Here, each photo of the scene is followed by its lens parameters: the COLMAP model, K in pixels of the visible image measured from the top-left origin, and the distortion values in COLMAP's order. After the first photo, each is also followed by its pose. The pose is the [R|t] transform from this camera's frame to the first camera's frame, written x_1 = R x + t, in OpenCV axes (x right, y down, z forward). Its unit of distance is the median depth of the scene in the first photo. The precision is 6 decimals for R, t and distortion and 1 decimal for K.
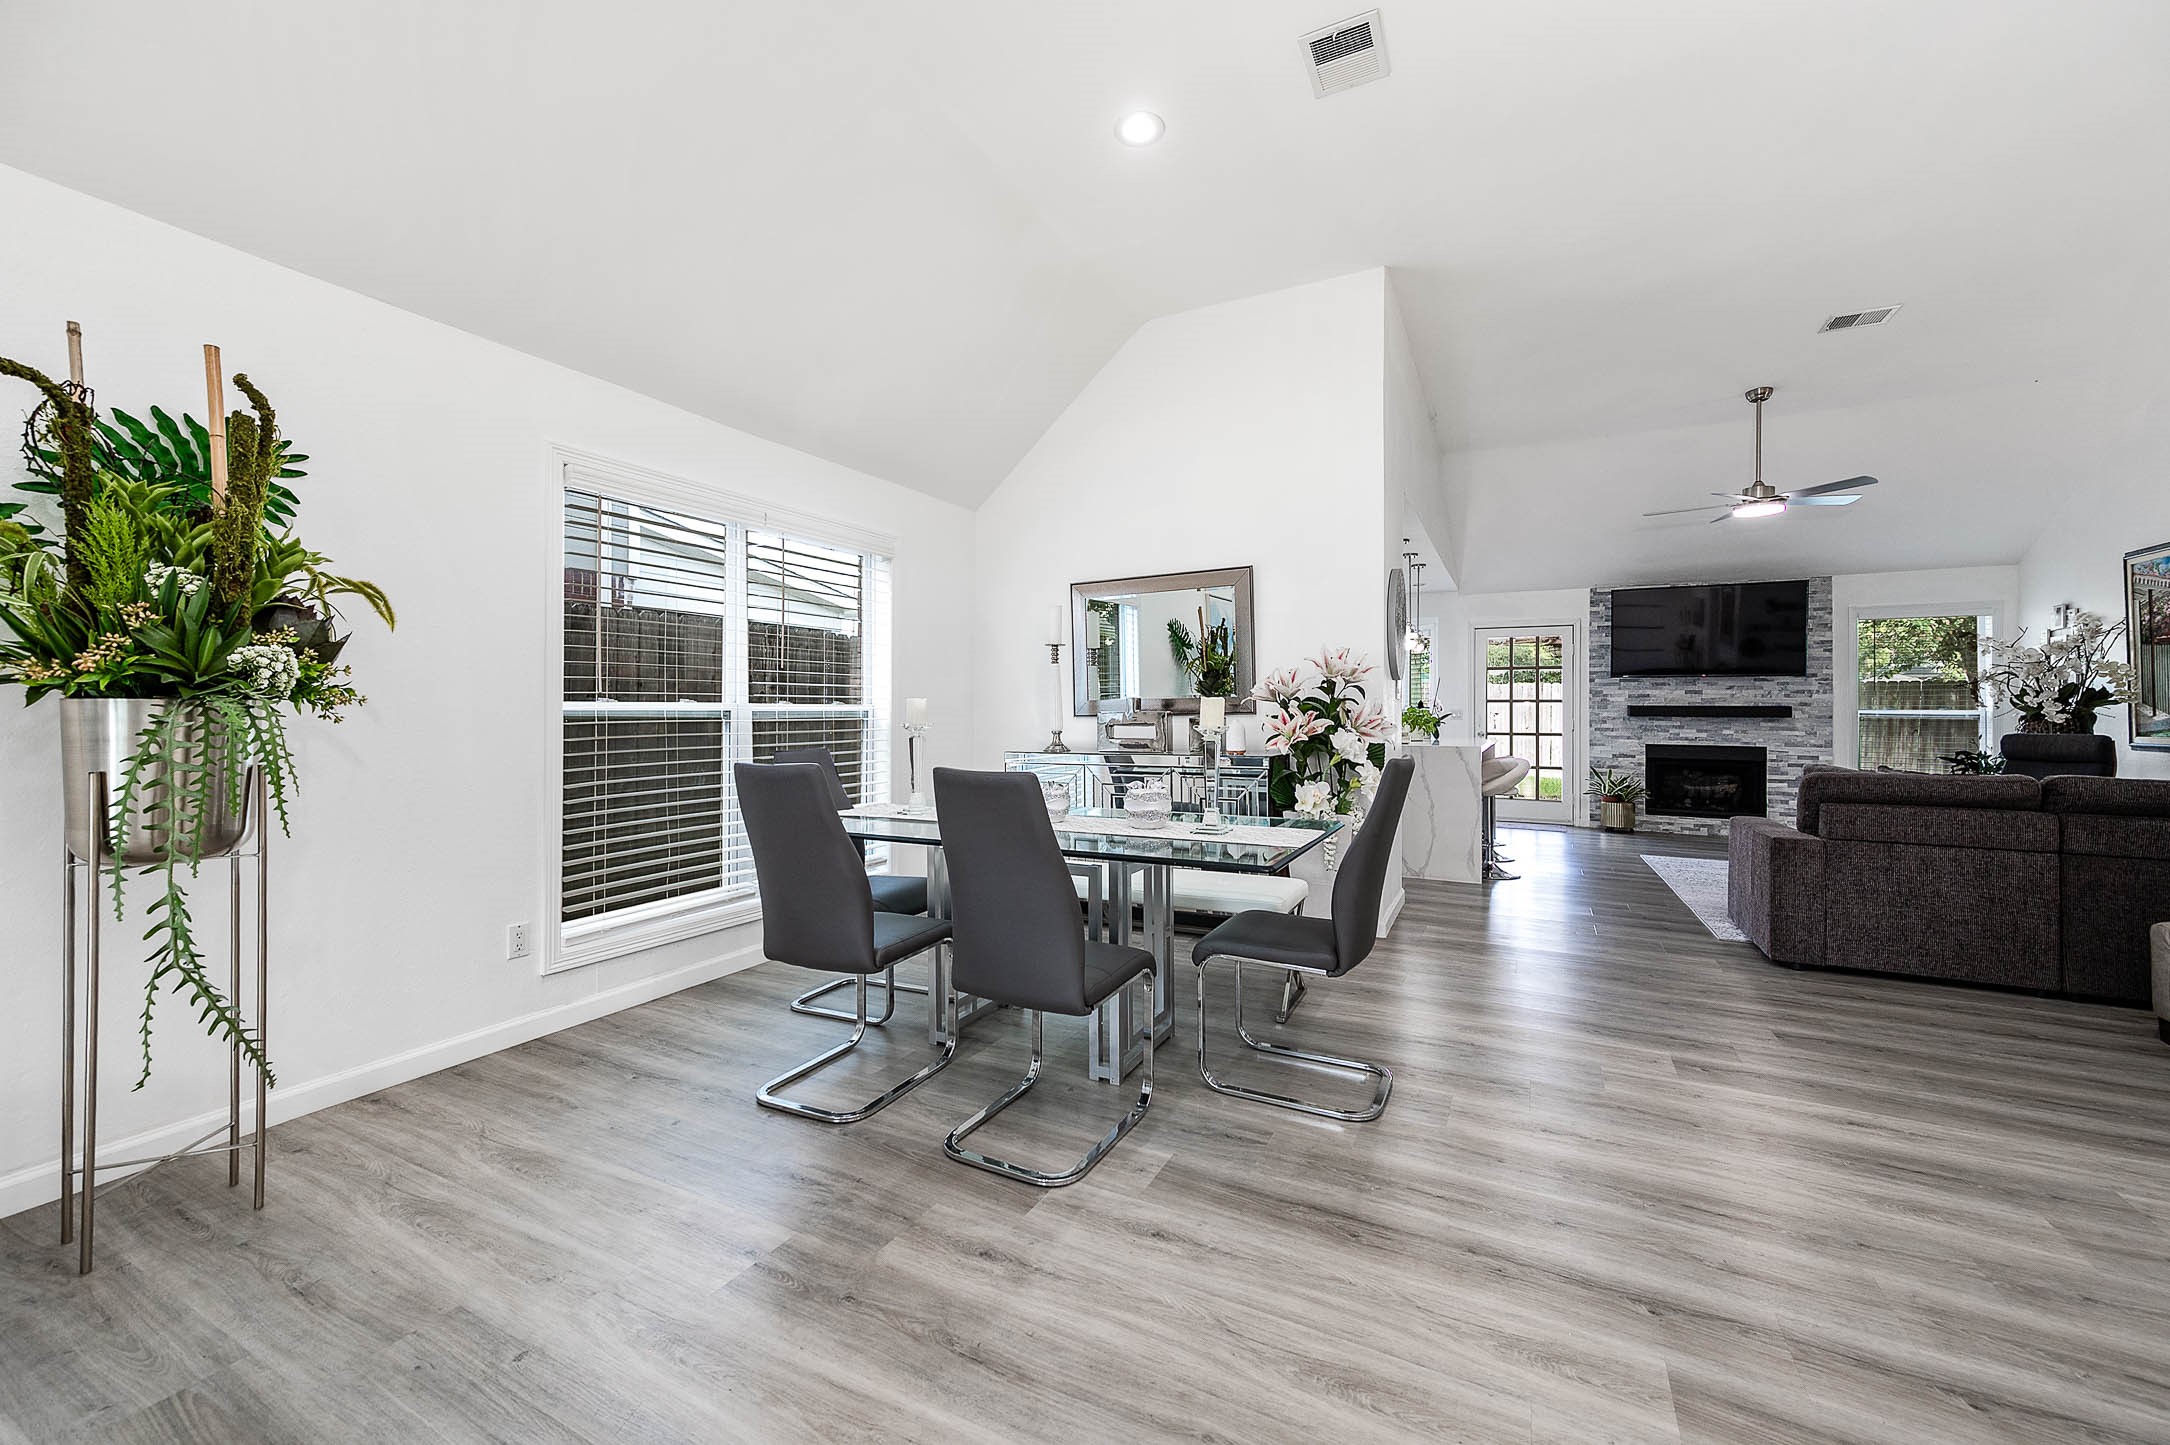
lens RADIAL K [[837.5, 0, 1099.4], [0, 837.5, 705.4], [0, 0, 1]] dist [0.013383, -0.000637]
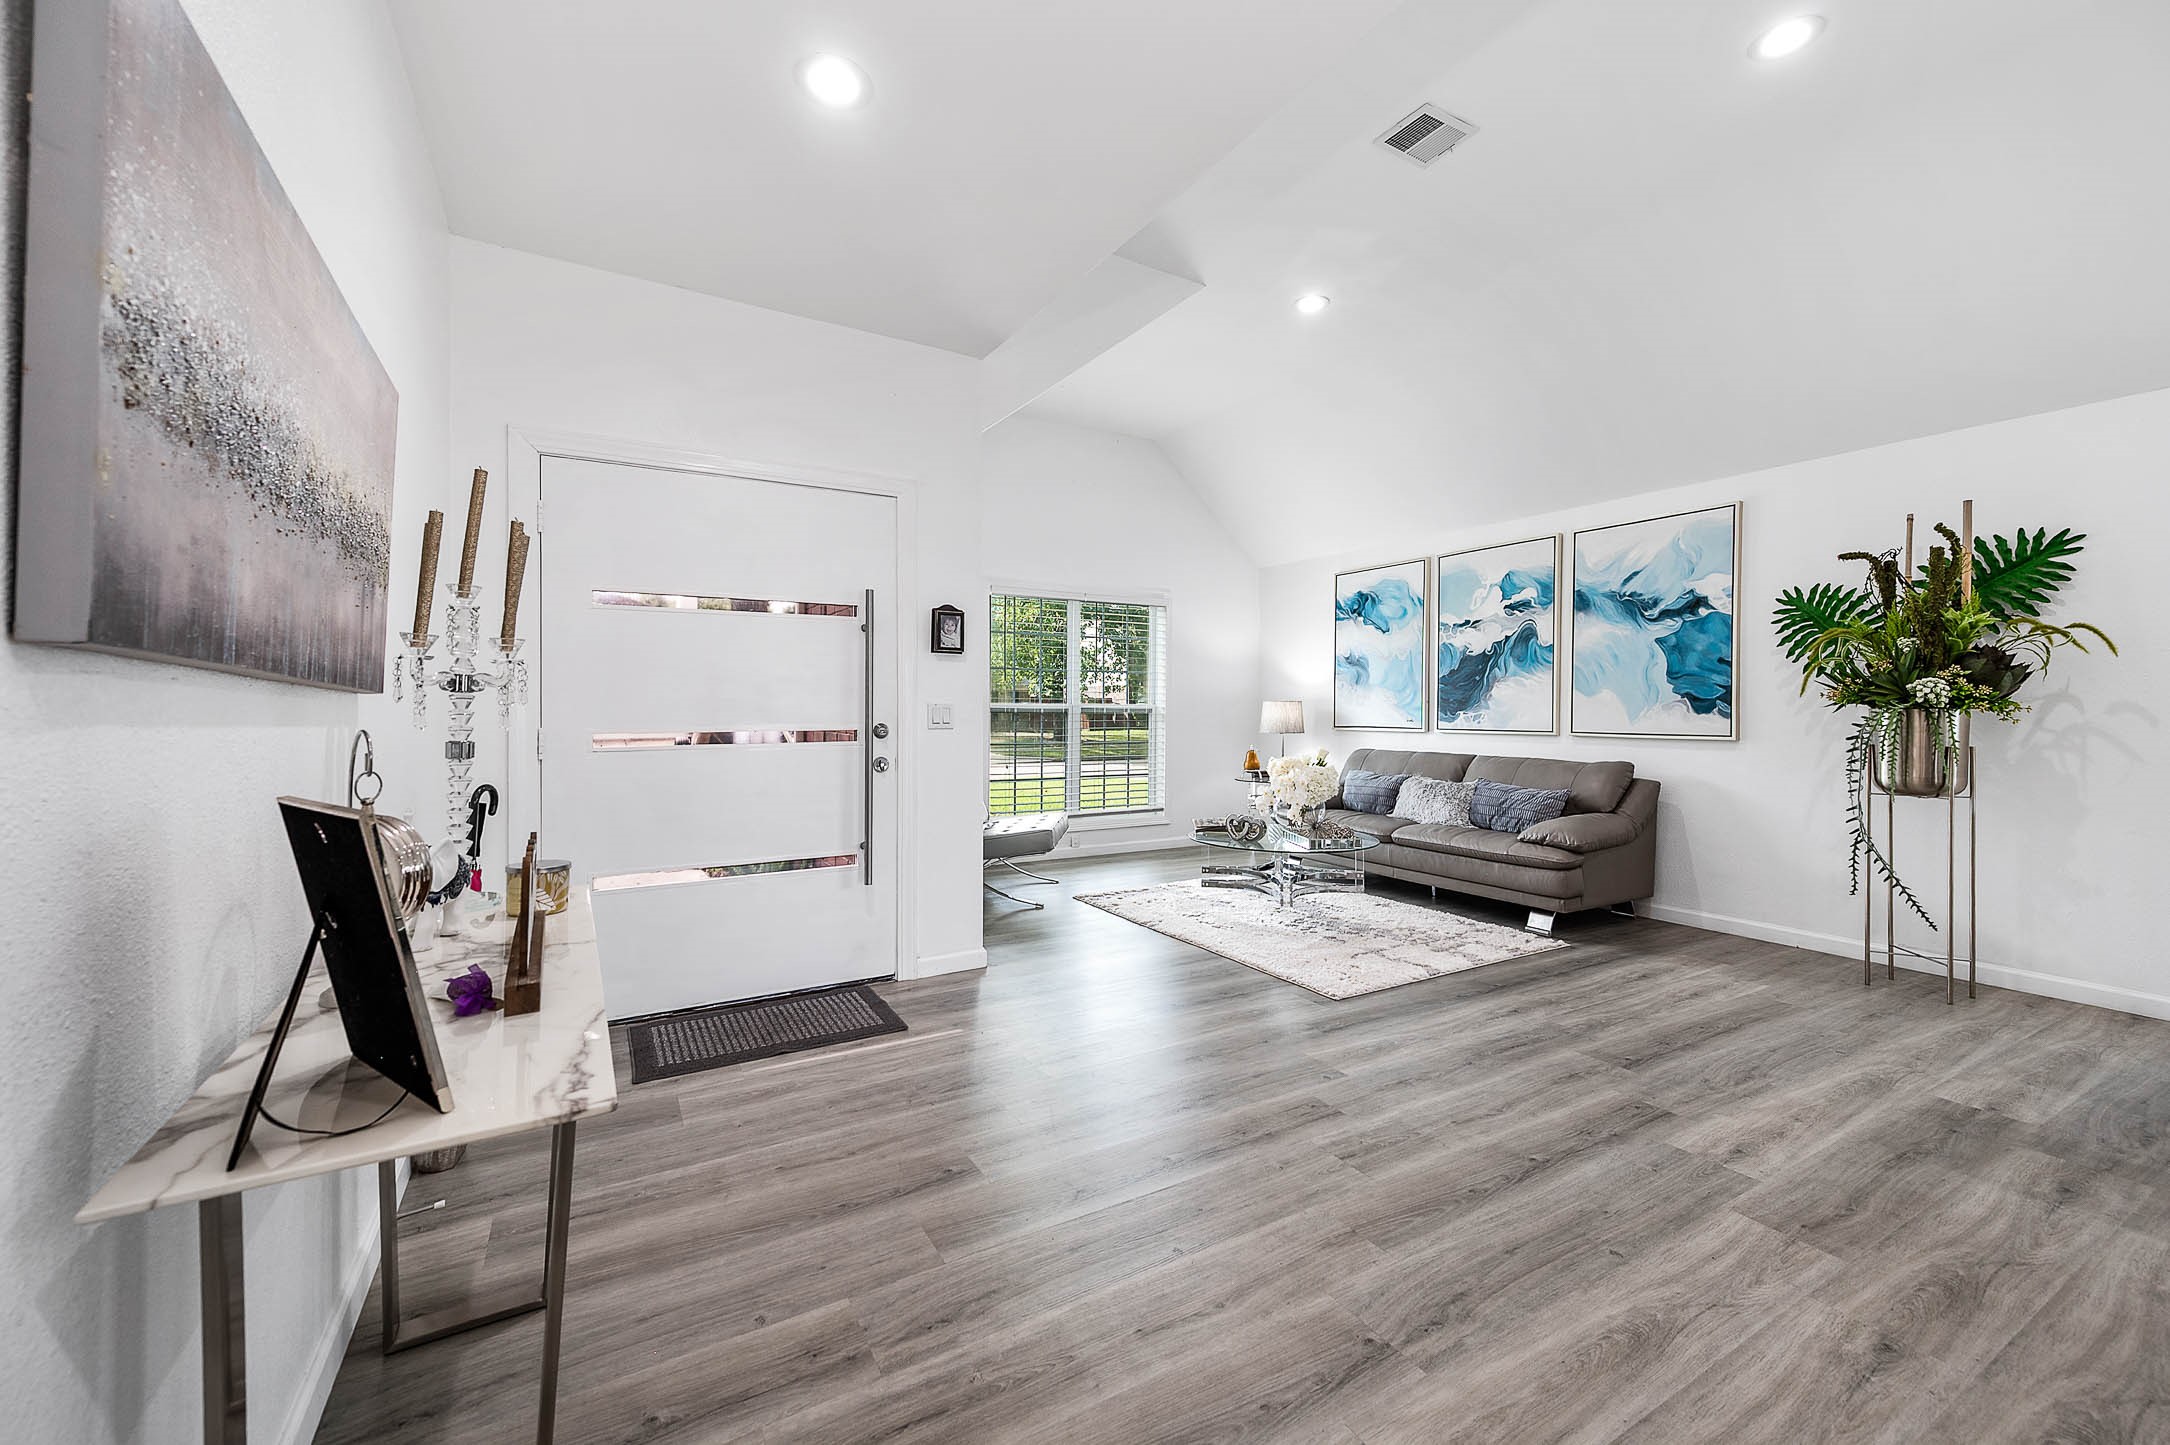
lens RADIAL K [[837.5, 0, 1090.3], [0, 837.5, 712.6], [0, 0, 1]] dist [0.013383, -0.000637]
pose [[-0.534241, -0.000650, -0.845332, 0.779192], [-0.002333, 0.999997, 0.000705, 0.002197], [0.845329, 0.002349, -0.534241, 0.249961]]
